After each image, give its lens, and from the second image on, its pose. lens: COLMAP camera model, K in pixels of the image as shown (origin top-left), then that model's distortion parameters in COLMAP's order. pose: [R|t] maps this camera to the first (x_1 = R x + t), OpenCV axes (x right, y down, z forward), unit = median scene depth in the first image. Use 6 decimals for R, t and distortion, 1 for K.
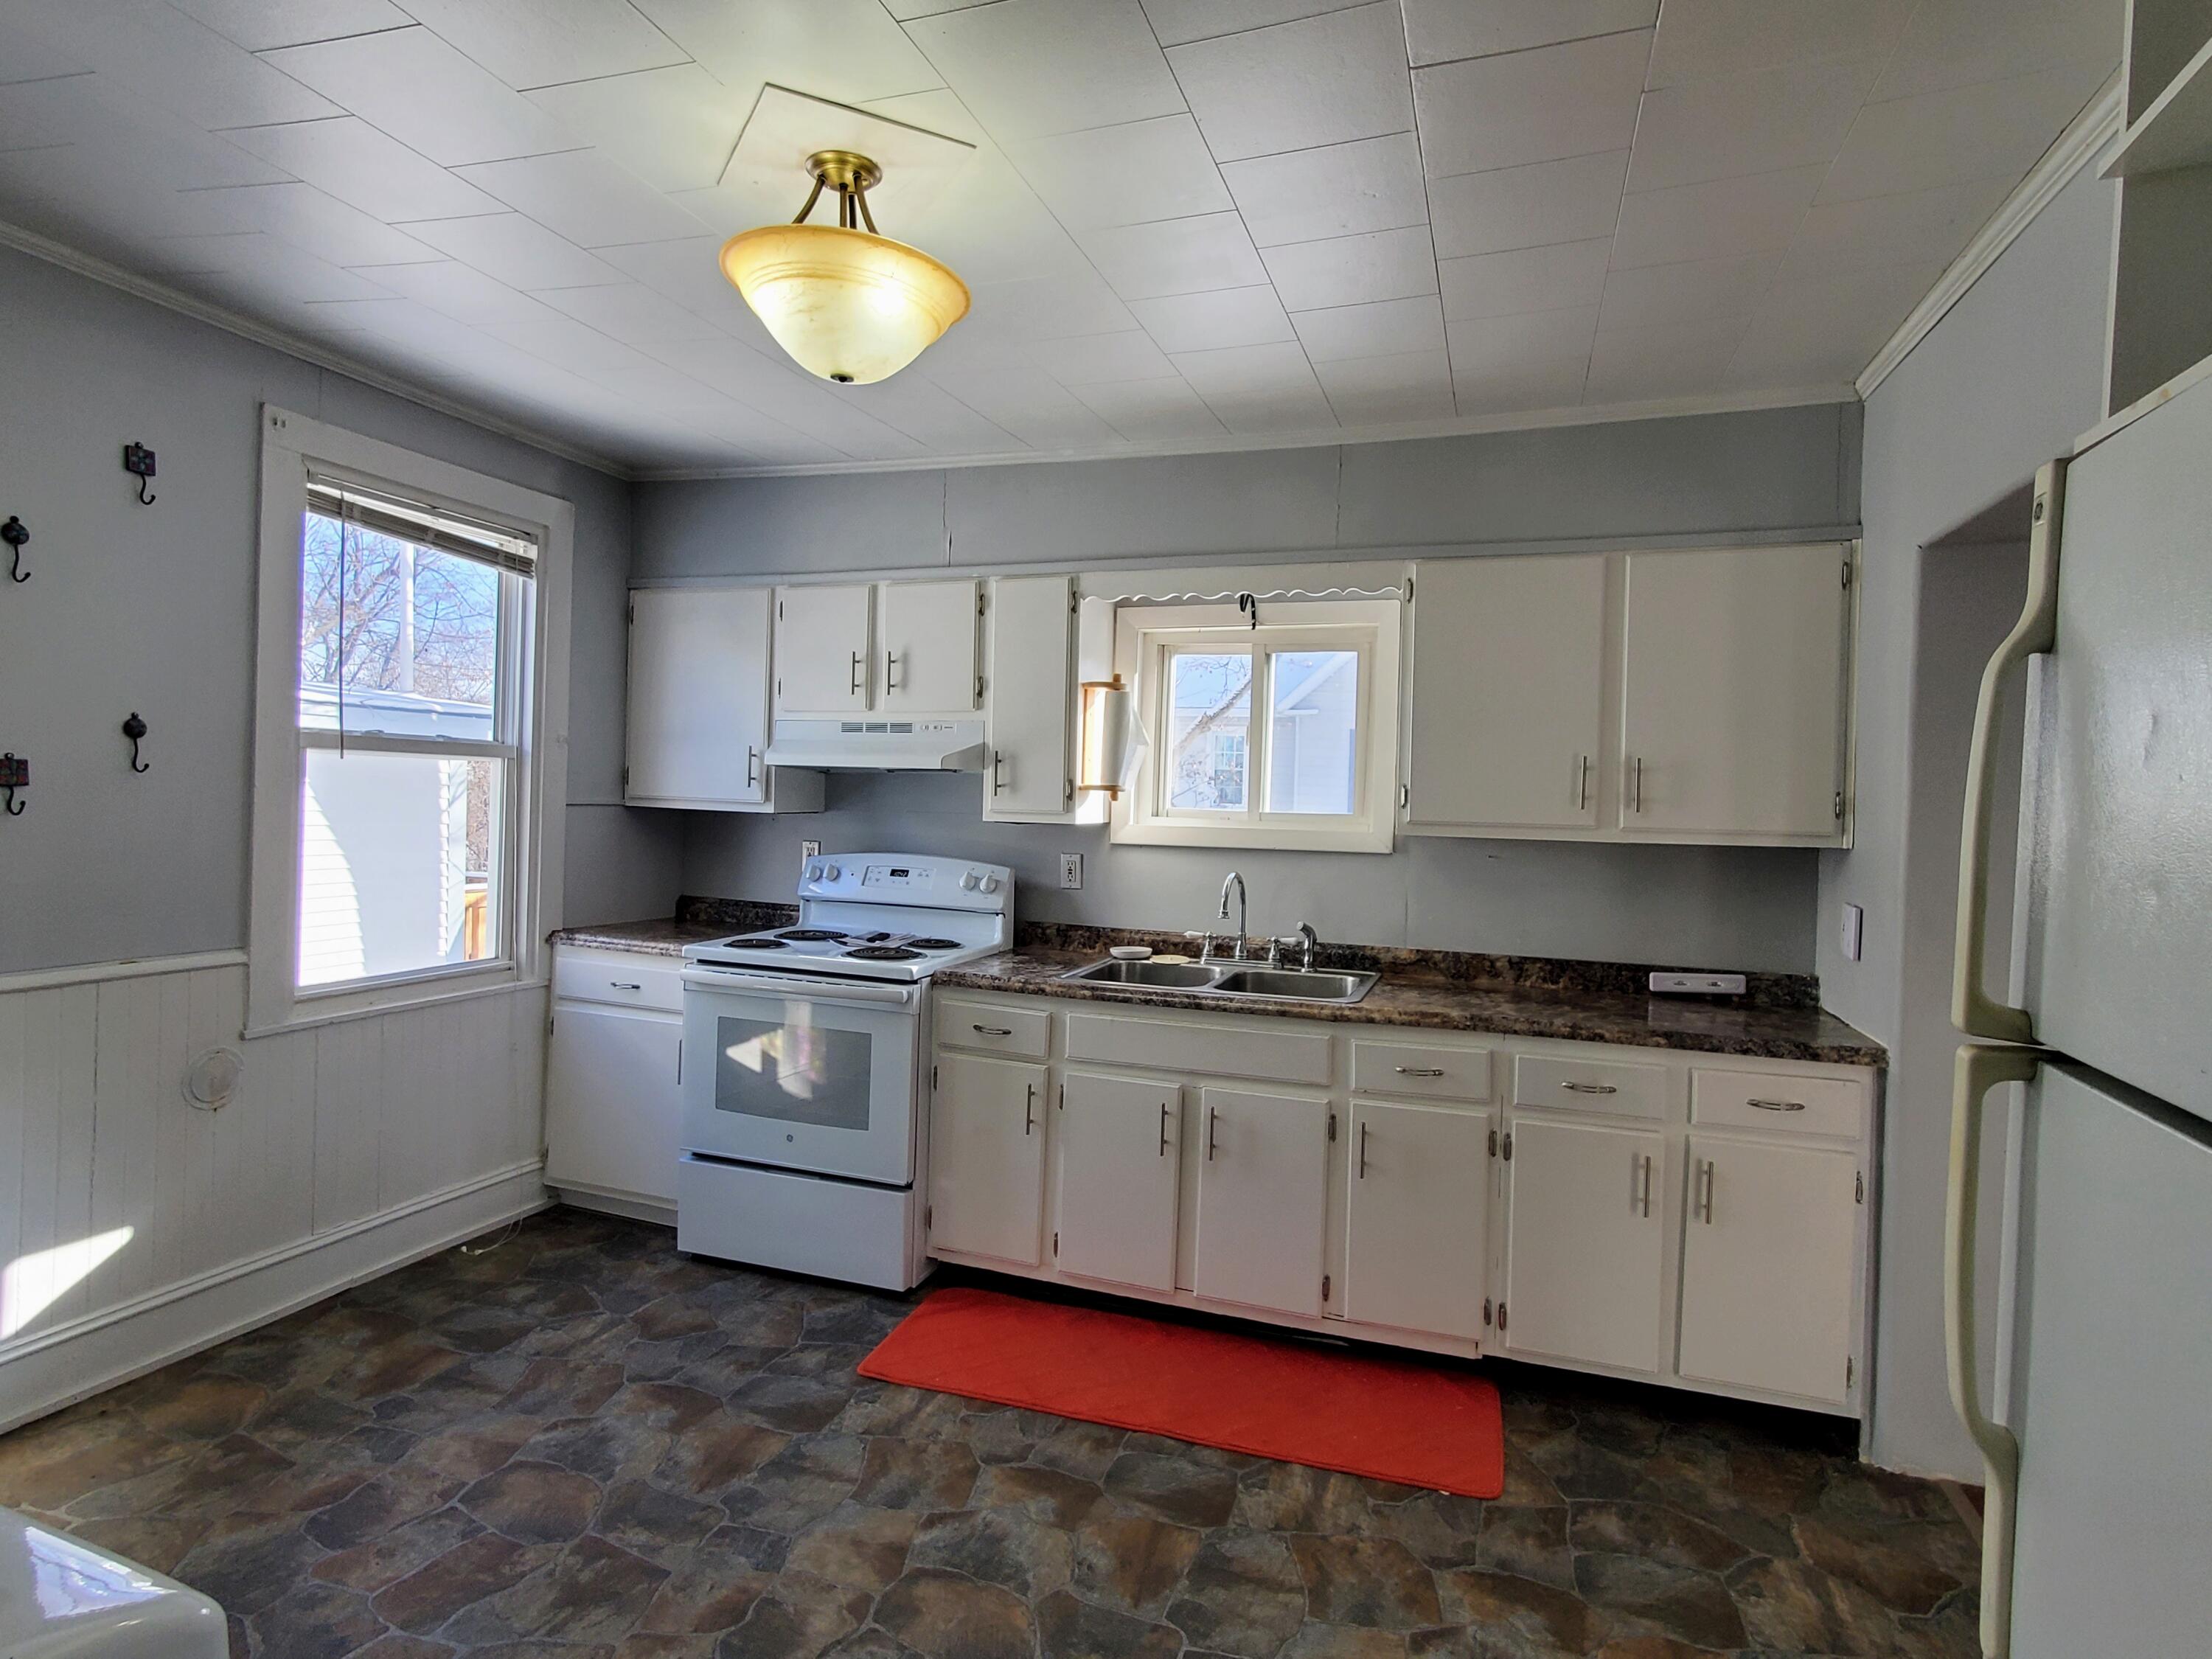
lens RADIAL K [[1174.8, 0, 1120.1], [0, 1174.8, 819.7], [0, 0, 1]] dist [0.000539, 0.000739]
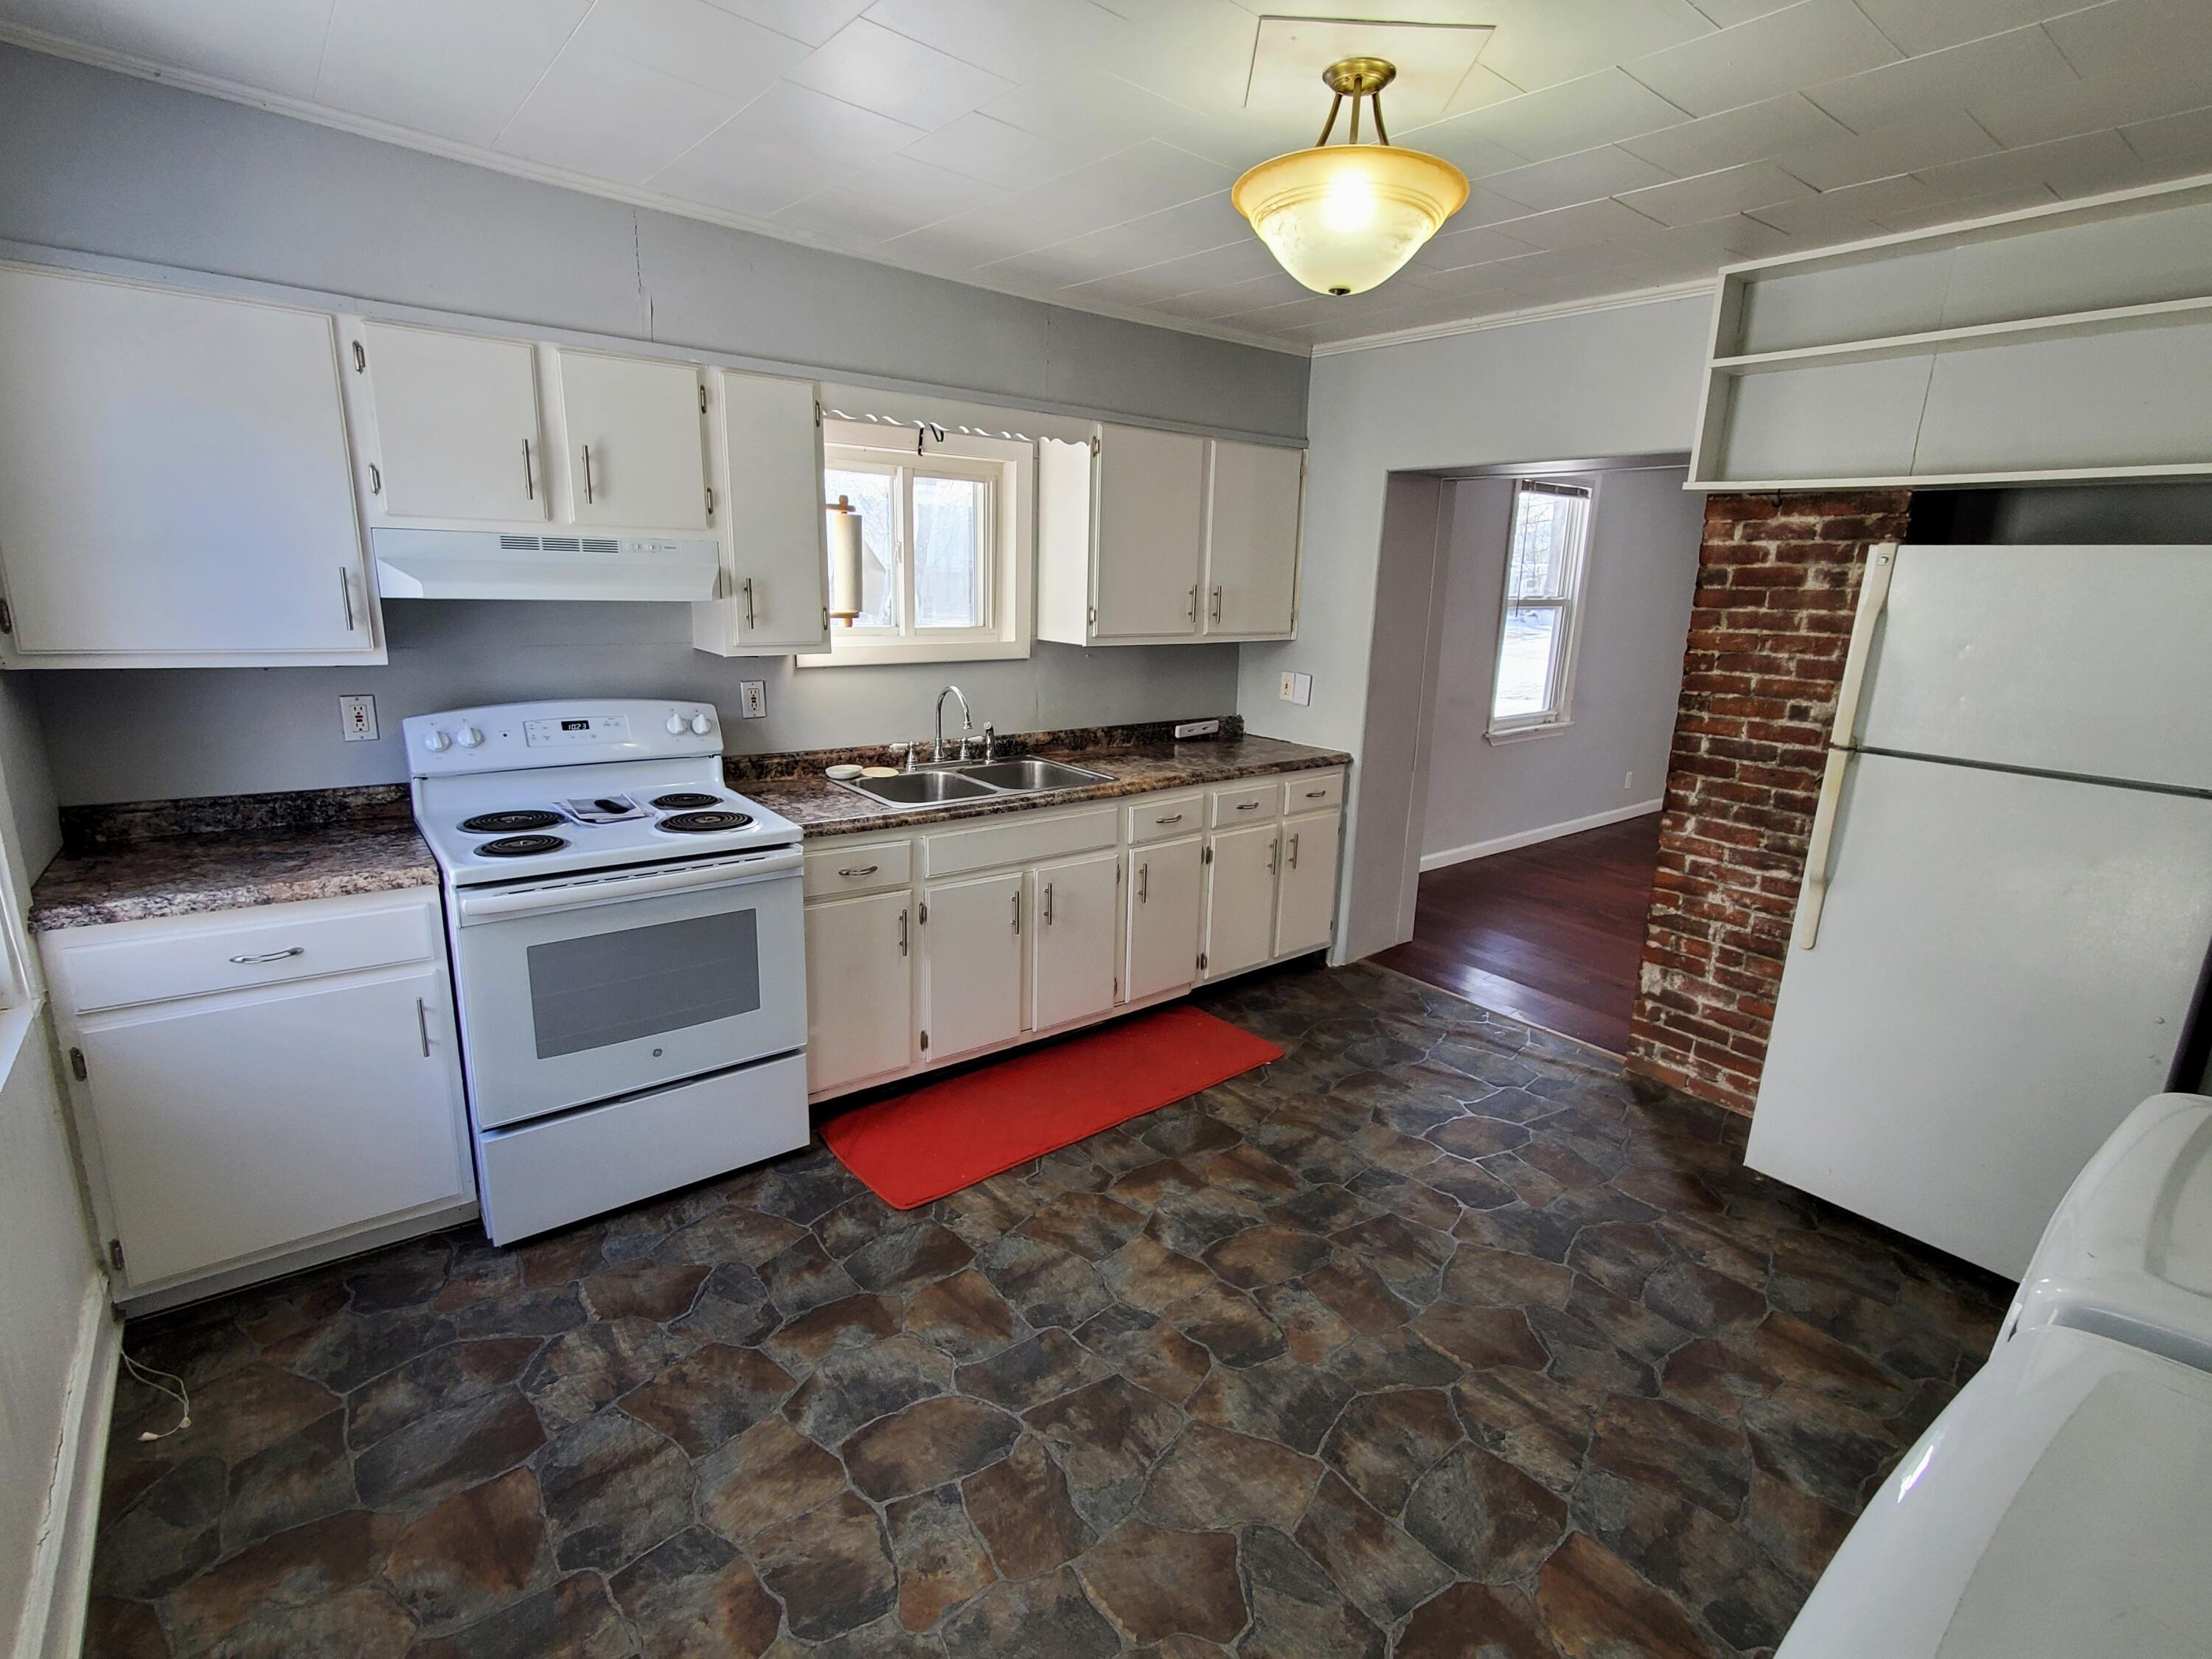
lens RADIAL K [[1037.6, 0, 1118.8], [0, 1037.6, 822.1], [0, 0, 1]] dist [0.000487, 0.002738]
pose [[0.531253, -0.209771, 0.820833, -0.711936], [0.000639, 0.968961, 0.247213, -0.081062], [-0.847213, -0.130808, 0.514898, 0.359367]]
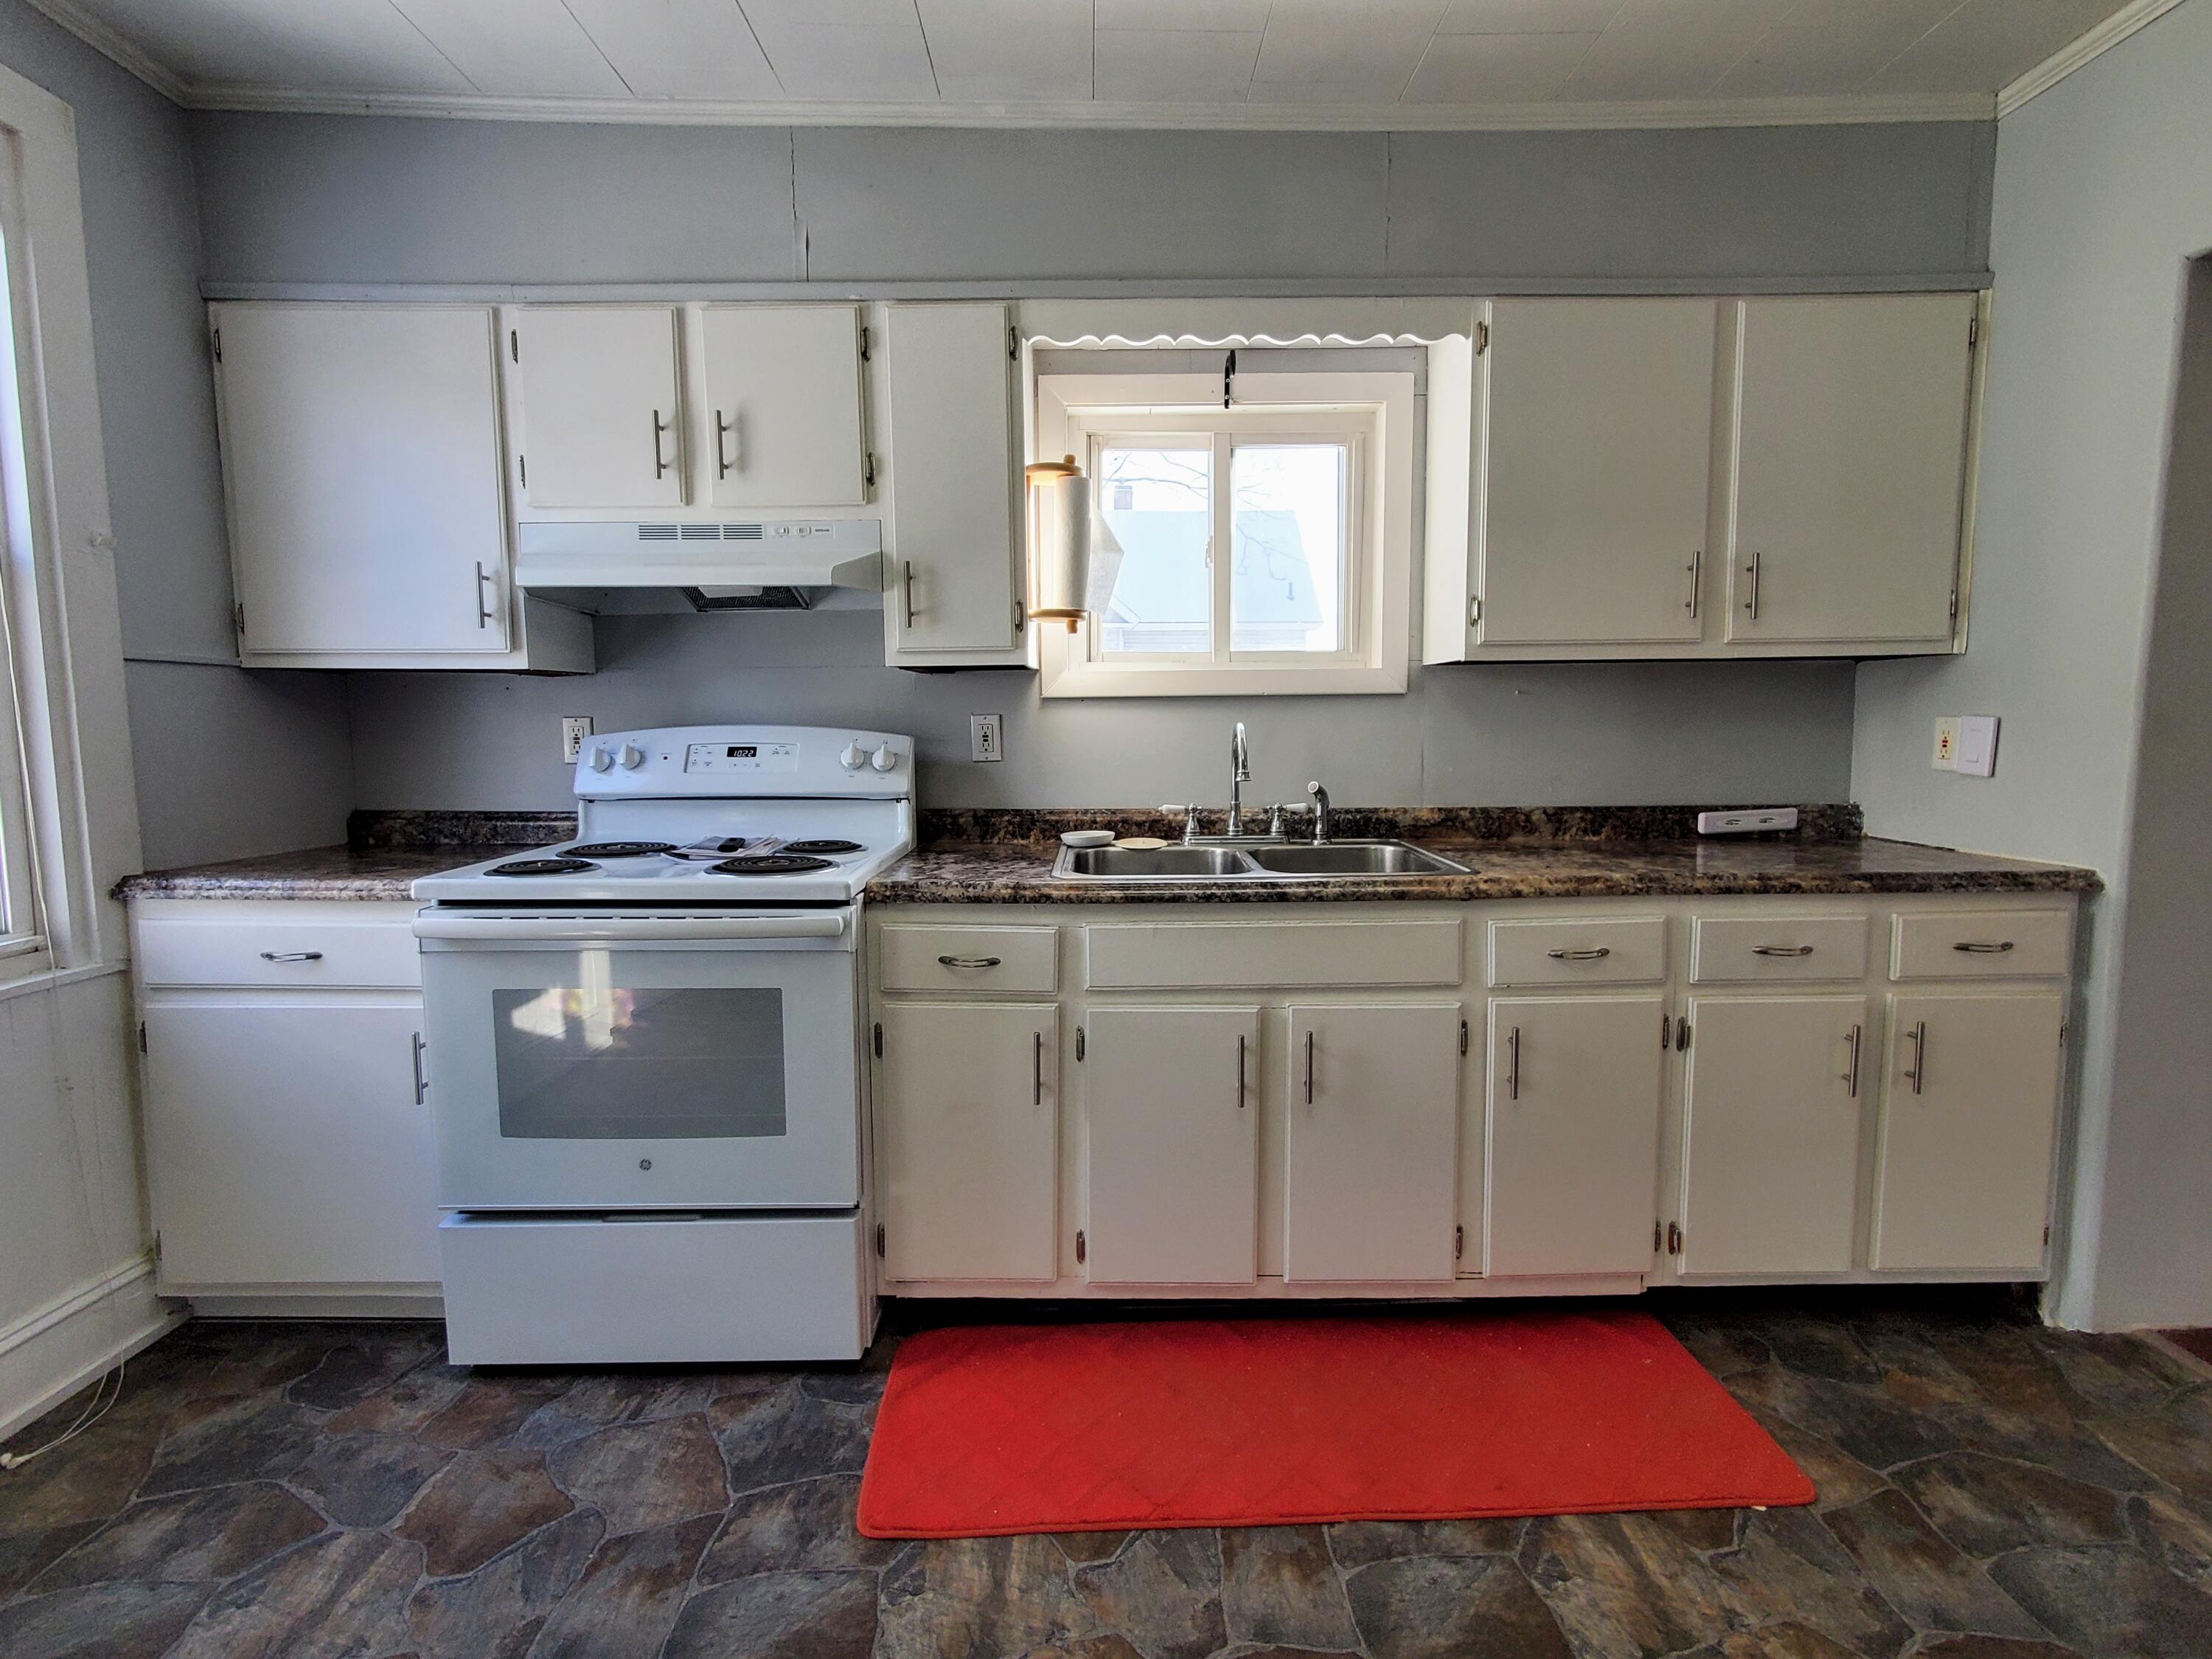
lens RADIAL K [[1037.6, 0, 1118.8], [0, 1037.6, 822.1], [0, 0, 1]] dist [0.000487, 0.002738]
pose [[0.940140, -0.068790, 0.333774, -0.222848], [0.040319, 0.994989, 0.091499, 0.047451], [-0.338395, -0.072565, 0.938202, 0.413913]]
